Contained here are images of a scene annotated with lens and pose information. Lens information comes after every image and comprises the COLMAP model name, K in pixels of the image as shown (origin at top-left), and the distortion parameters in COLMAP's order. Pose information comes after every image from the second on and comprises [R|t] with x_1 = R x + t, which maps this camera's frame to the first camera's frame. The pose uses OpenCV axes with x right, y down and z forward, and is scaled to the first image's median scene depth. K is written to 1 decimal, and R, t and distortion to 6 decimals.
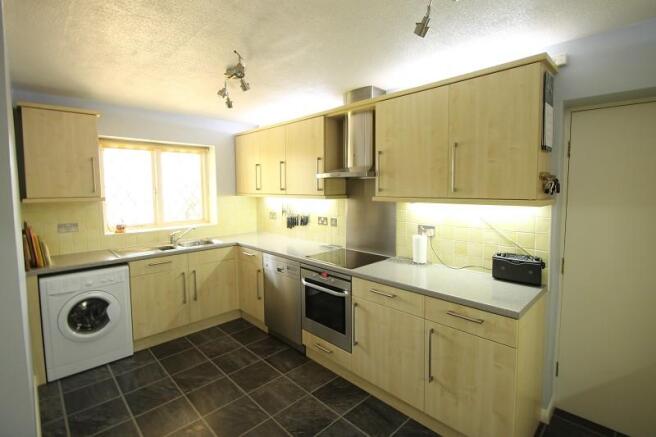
lens RADIAL K [[313.5, 0, 332.6], [0, 313.5, 214.4], [0, 0, 1]] dist [0.002375, -0.000002]
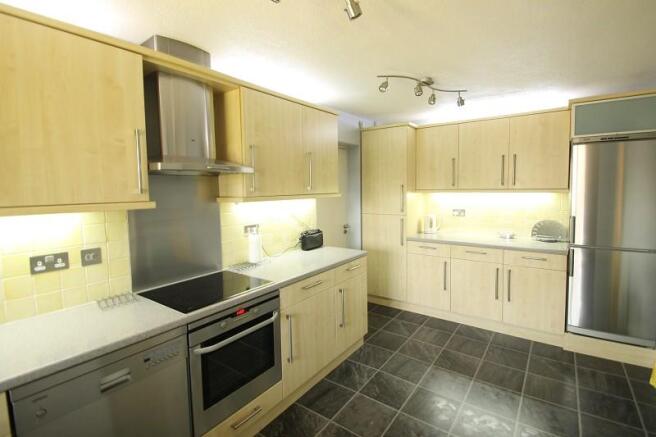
lens RADIAL K [[313.5, 0, 332.4], [0, 313.5, 215.6], [0, 0, 1]] dist [0.002375, -0.000002]
pose [[-0.175684, -0.080371, 0.981160, -0.734747], [0.103348, 0.989649, 0.099572, -0.067475], [-0.979007, 0.118894, -0.165559, 0.908057]]
